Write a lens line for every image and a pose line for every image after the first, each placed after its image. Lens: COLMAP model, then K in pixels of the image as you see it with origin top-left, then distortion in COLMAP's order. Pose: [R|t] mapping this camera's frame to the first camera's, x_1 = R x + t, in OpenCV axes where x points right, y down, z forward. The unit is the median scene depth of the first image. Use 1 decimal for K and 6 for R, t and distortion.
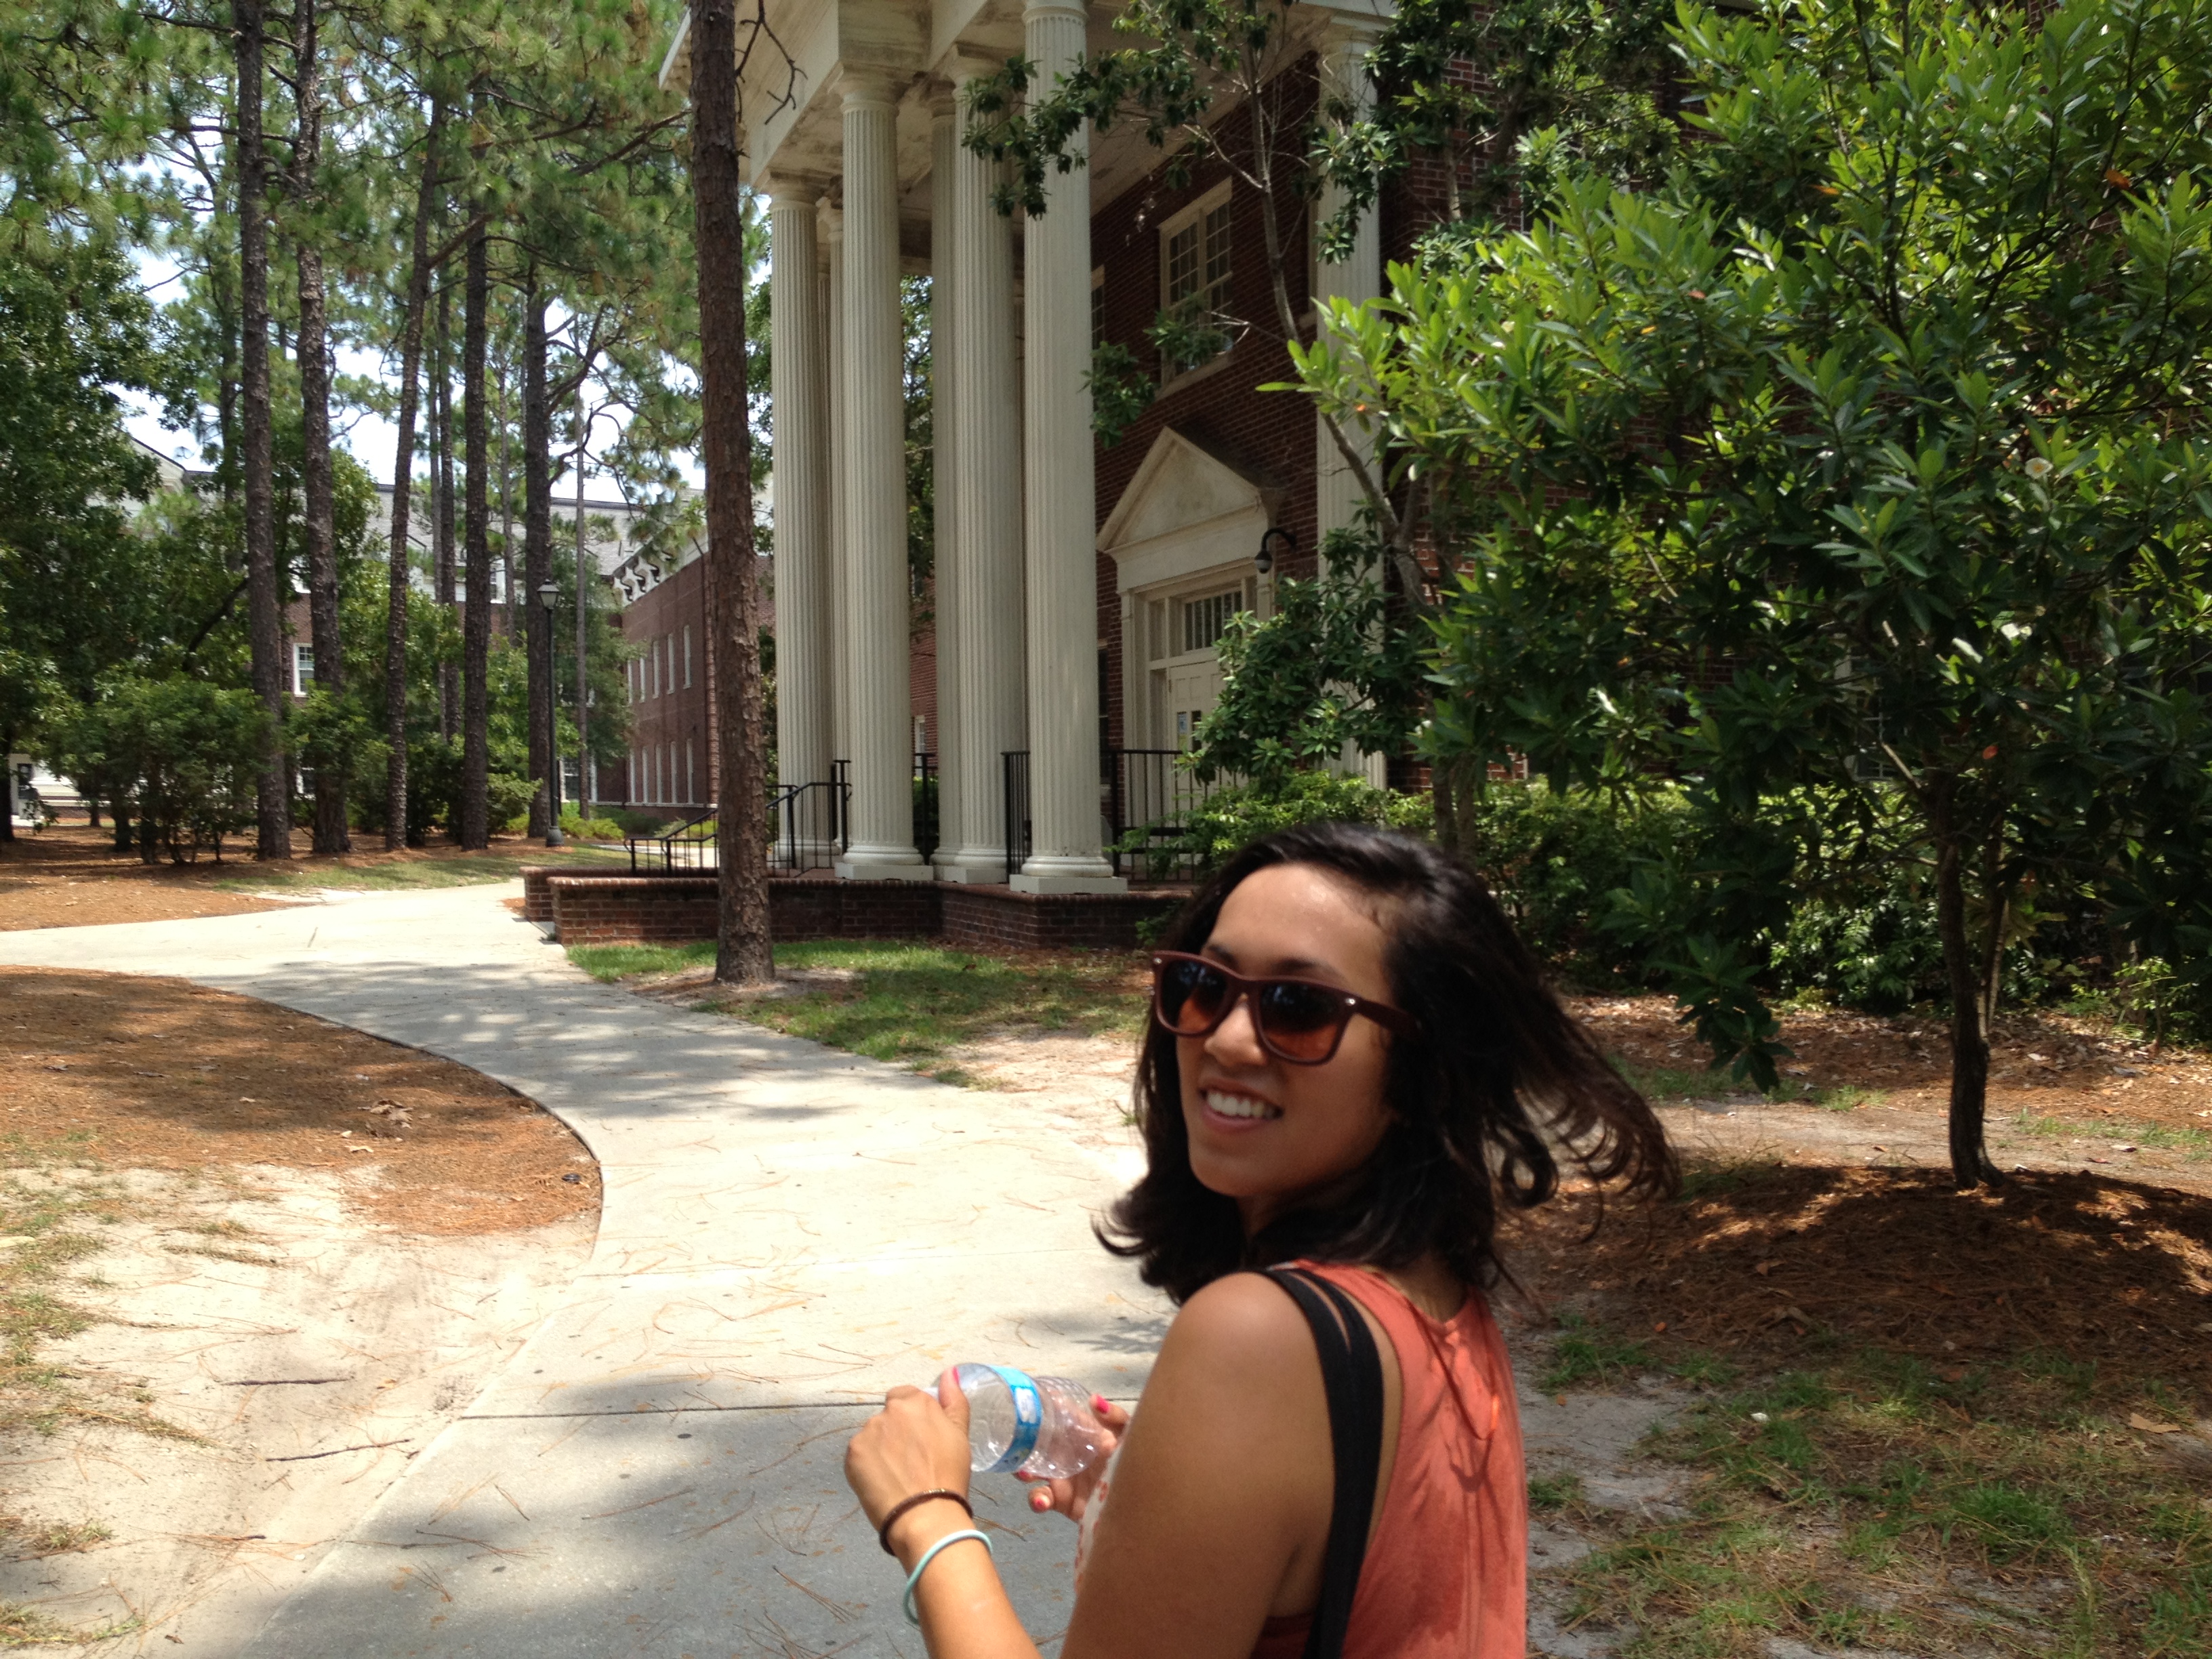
lens RADIAL K [[2437.7, 0, 1110.1], [0, 2437.7, 1164.8], [0, 0, 1]] dist [0.009701, -0.147223]
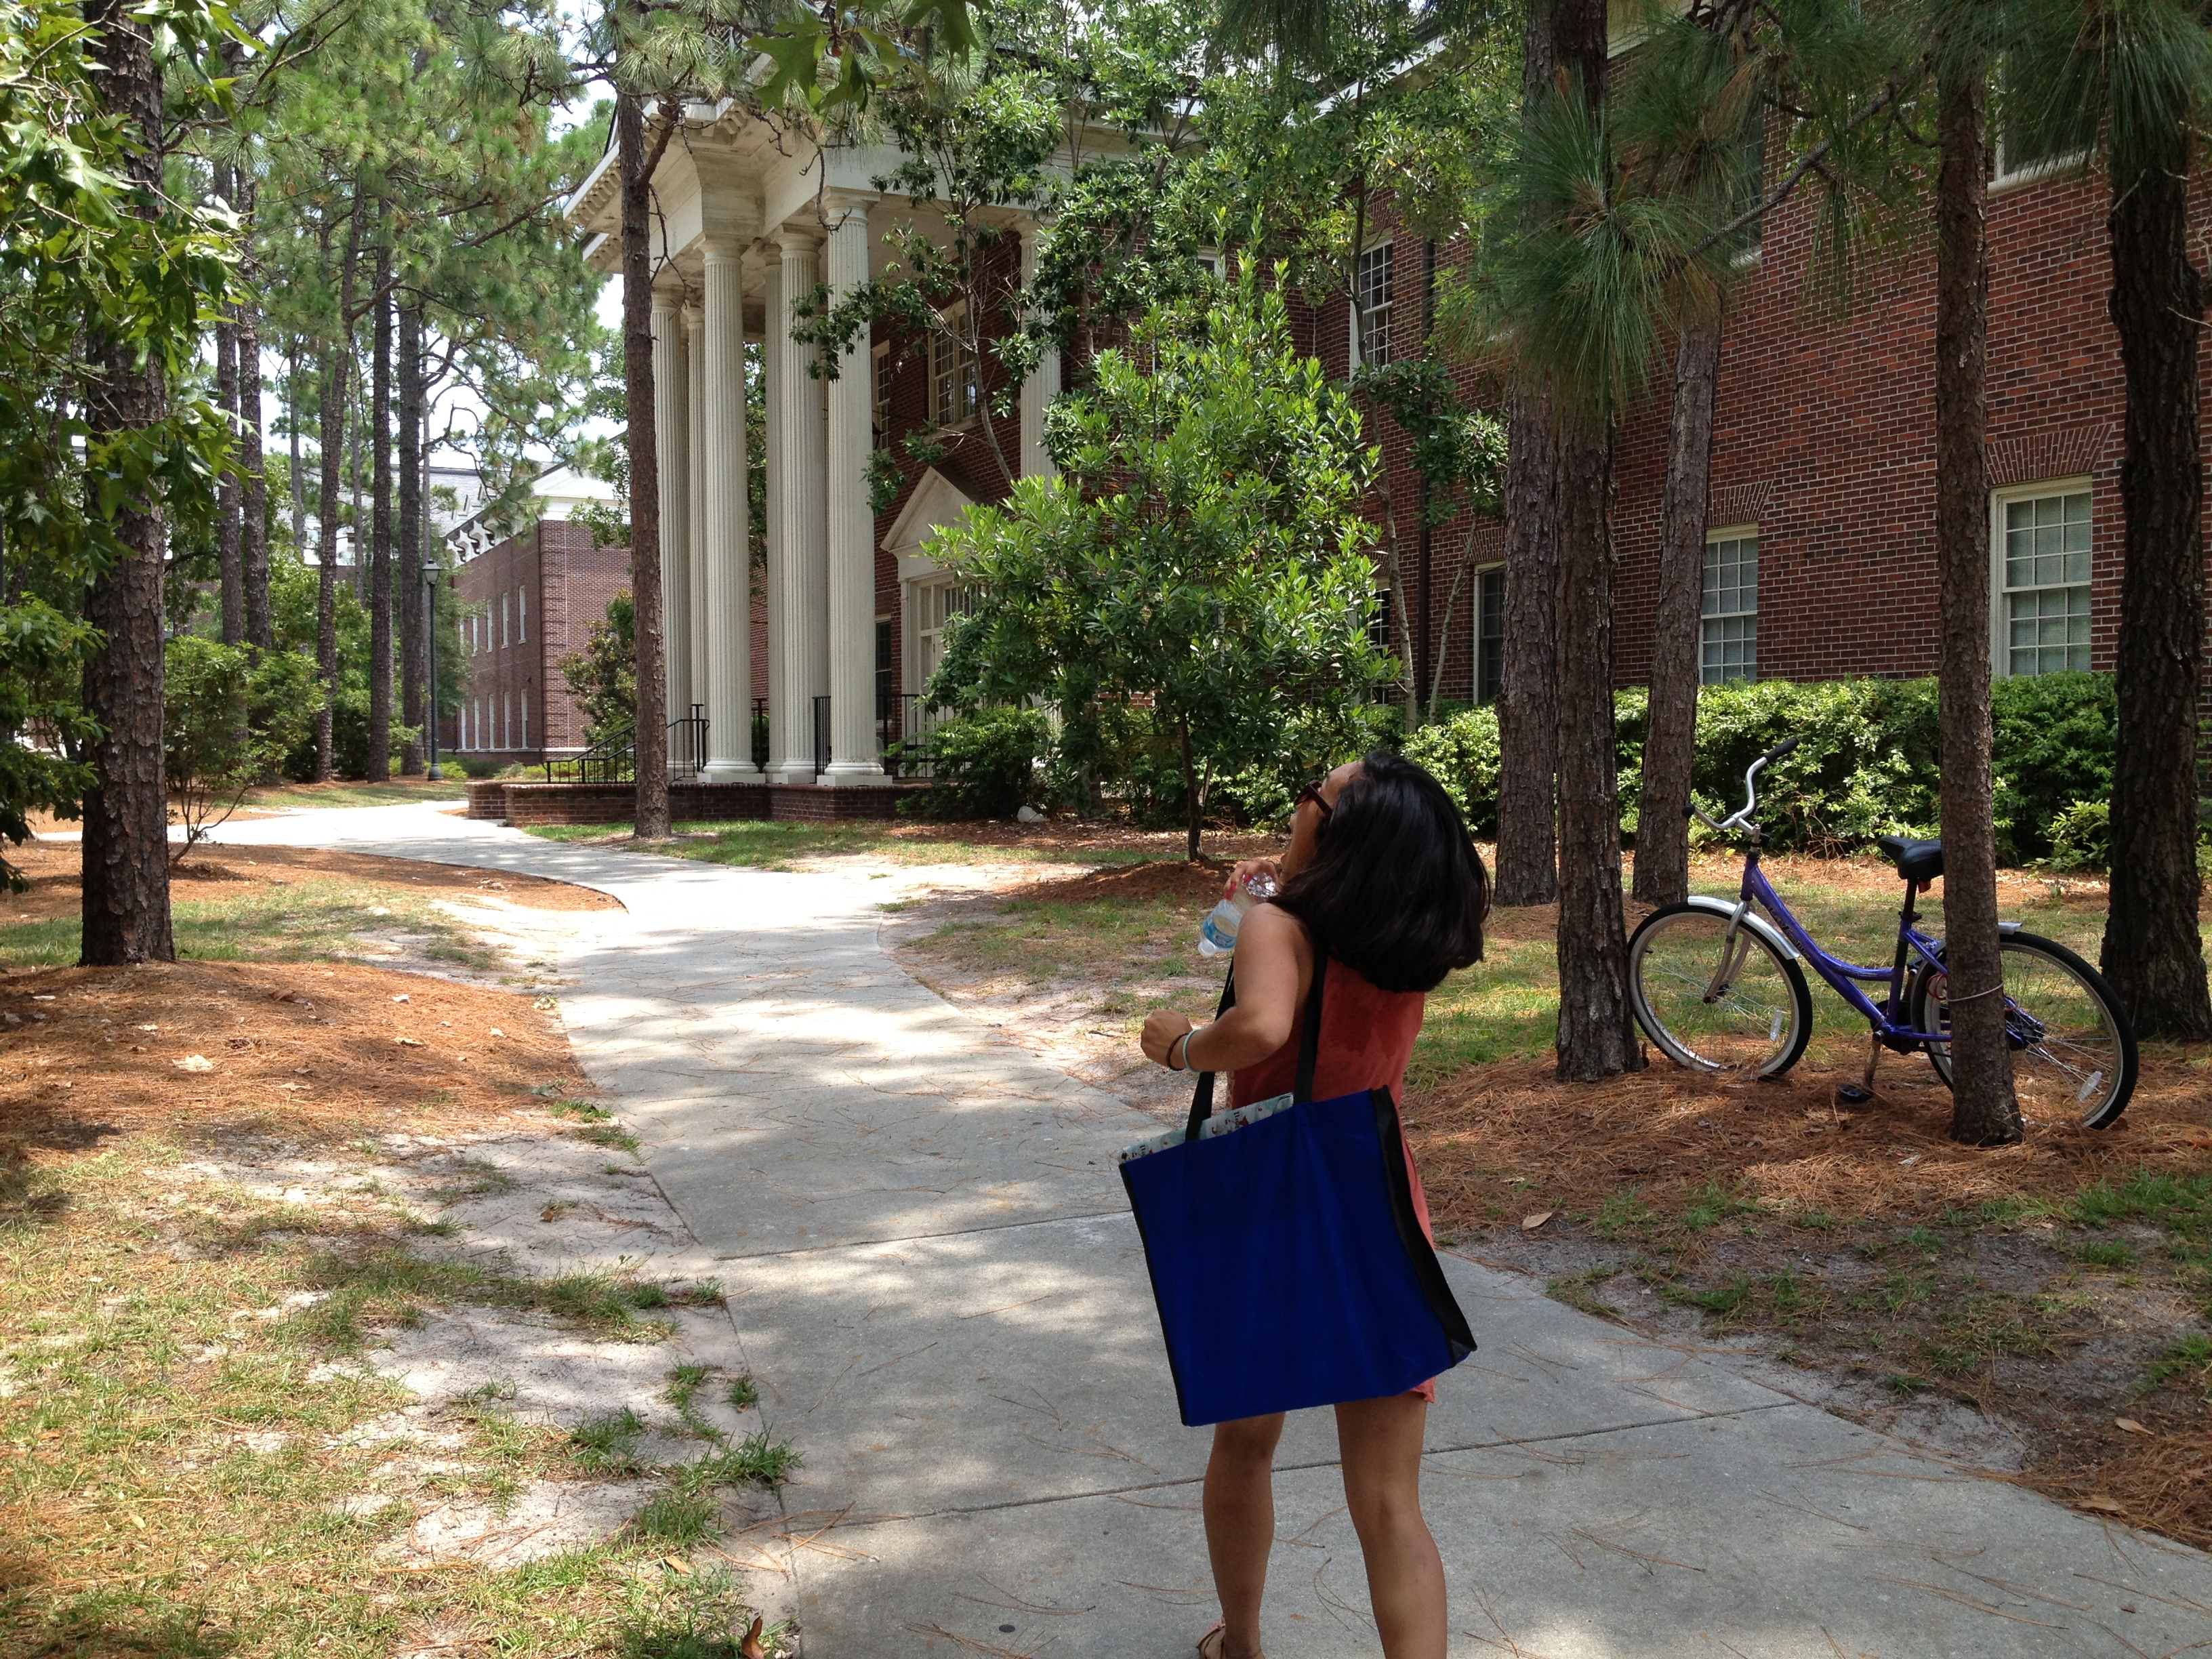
lens RADIAL K [[2239.9, 0, 1106.0], [0, 2239.9, 829.5], [0, 0, 1]] dist [0.103297, -0.365577]
pose [[0.996435, -0.018418, 0.082332, 0.015929], [0.027181, 0.993928, -0.106623, 0.047747], [-0.079868, 0.108481, 0.990885, -0.279421]]
